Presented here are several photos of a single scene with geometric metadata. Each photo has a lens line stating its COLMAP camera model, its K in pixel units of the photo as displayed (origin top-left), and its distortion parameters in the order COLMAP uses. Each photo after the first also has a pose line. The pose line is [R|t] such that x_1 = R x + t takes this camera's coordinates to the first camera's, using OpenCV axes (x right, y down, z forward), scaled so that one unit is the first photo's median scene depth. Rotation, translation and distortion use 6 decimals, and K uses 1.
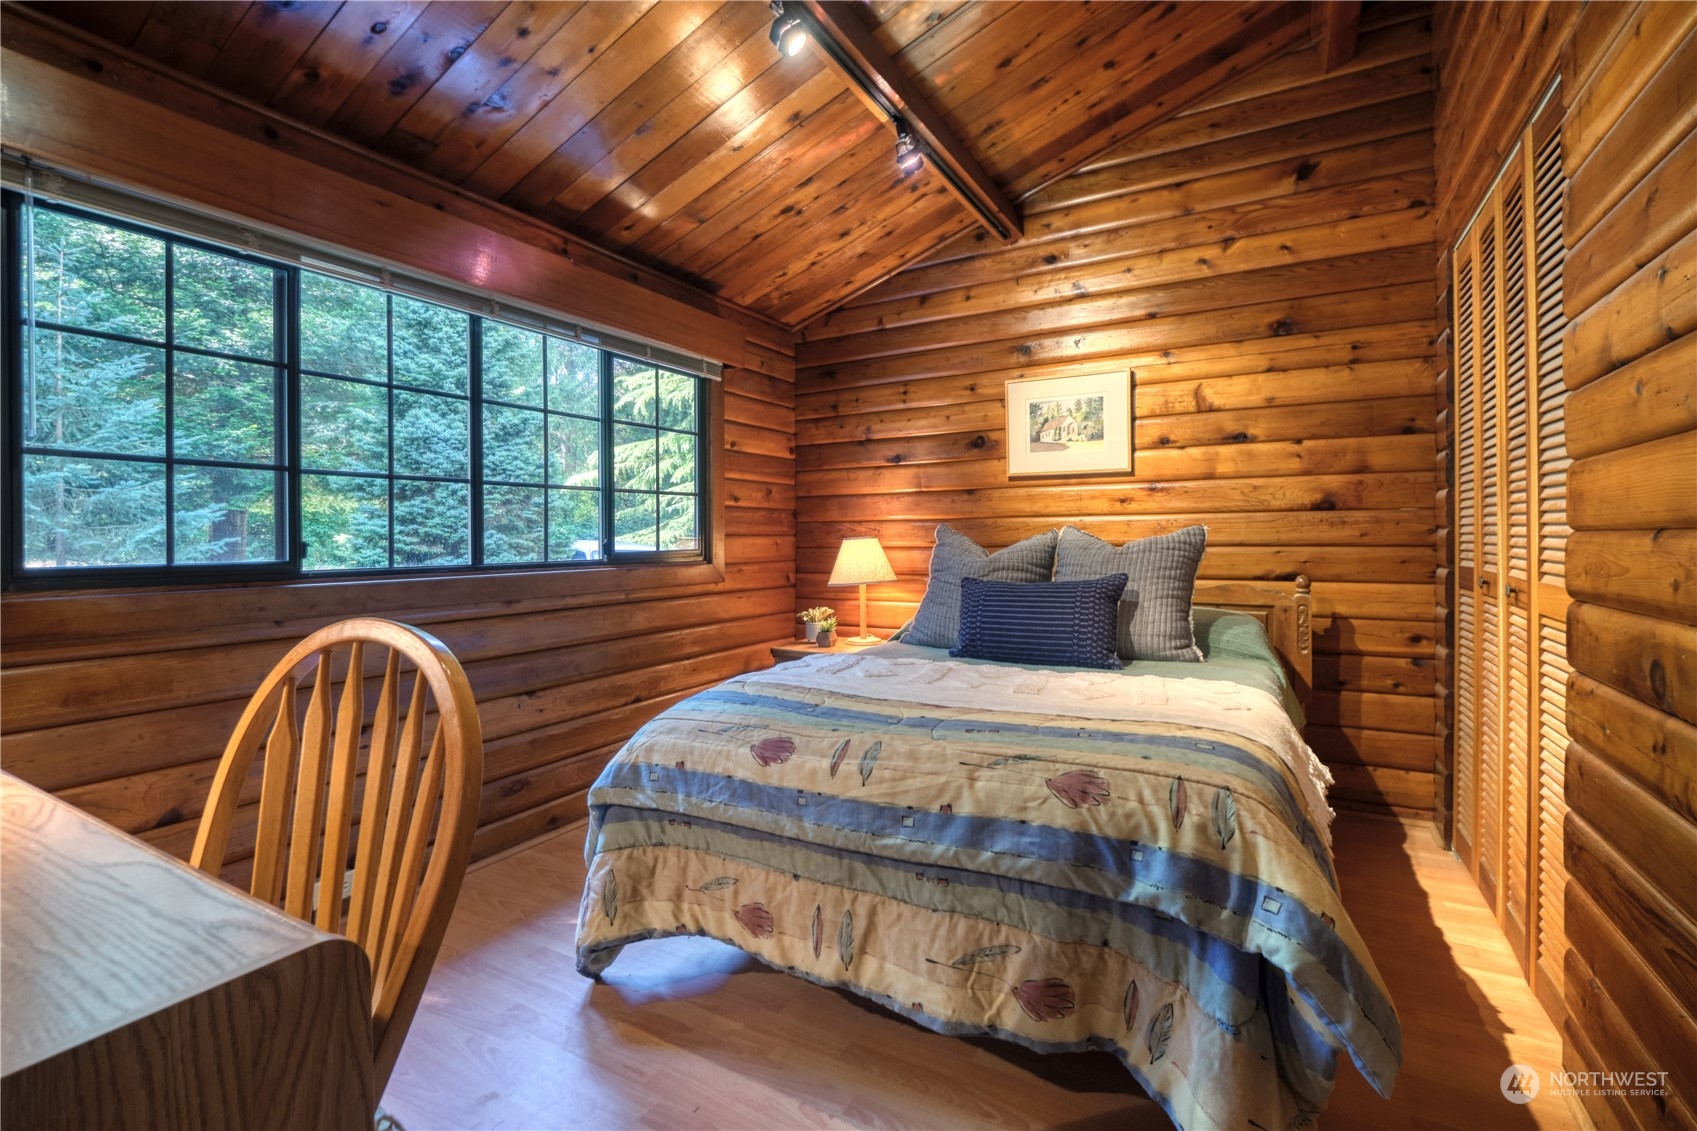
lens RADIAL K [[775.2, 0, 811.8], [0, 775.2, 535.1], [0, 0, 1]] dist [-0.007547, -0.000964]
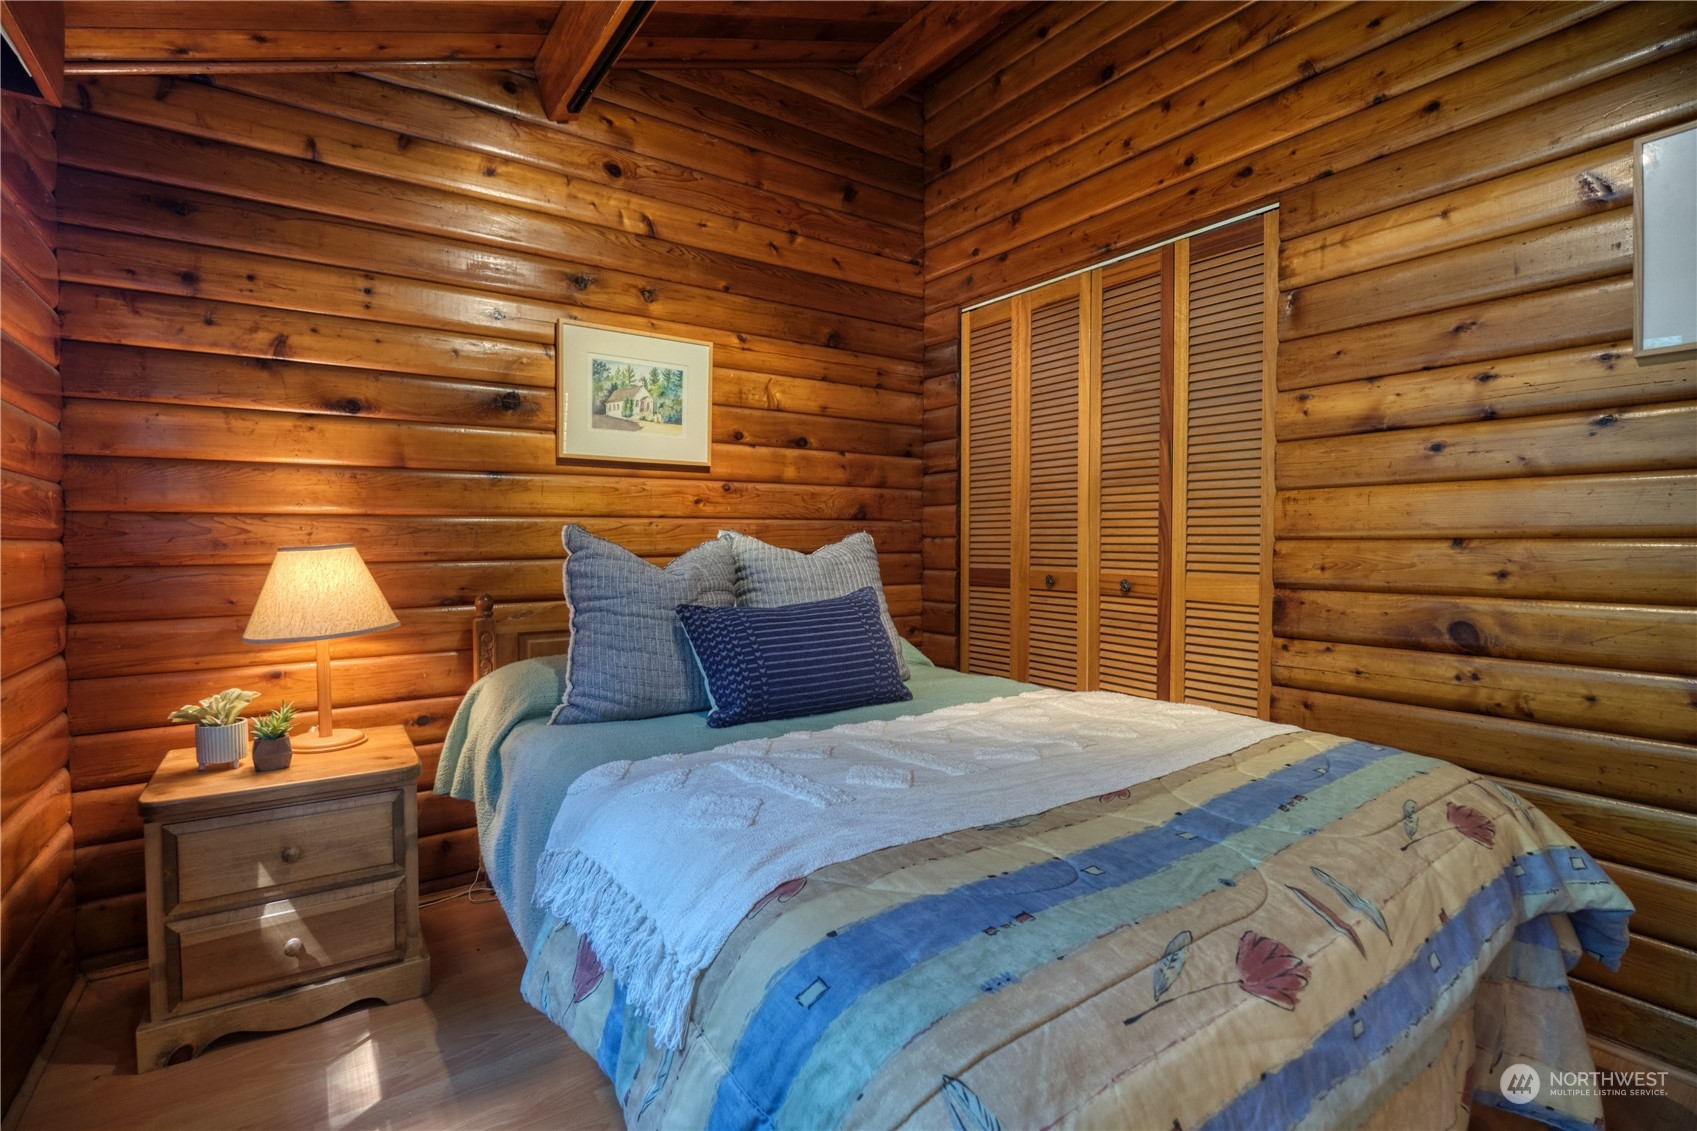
lens RADIAL K [[775.2, 0, 845.1], [0, 775.2, 567.5], [0, 0, 1]] dist [-0.007547, -0.000964]
pose [[0.410577, -0.027881, 0.911400, -0.300935], [-0.002605, 0.999492, 0.031749, 0.000308], [-0.911822, -0.015410, 0.410296, 0.515272]]
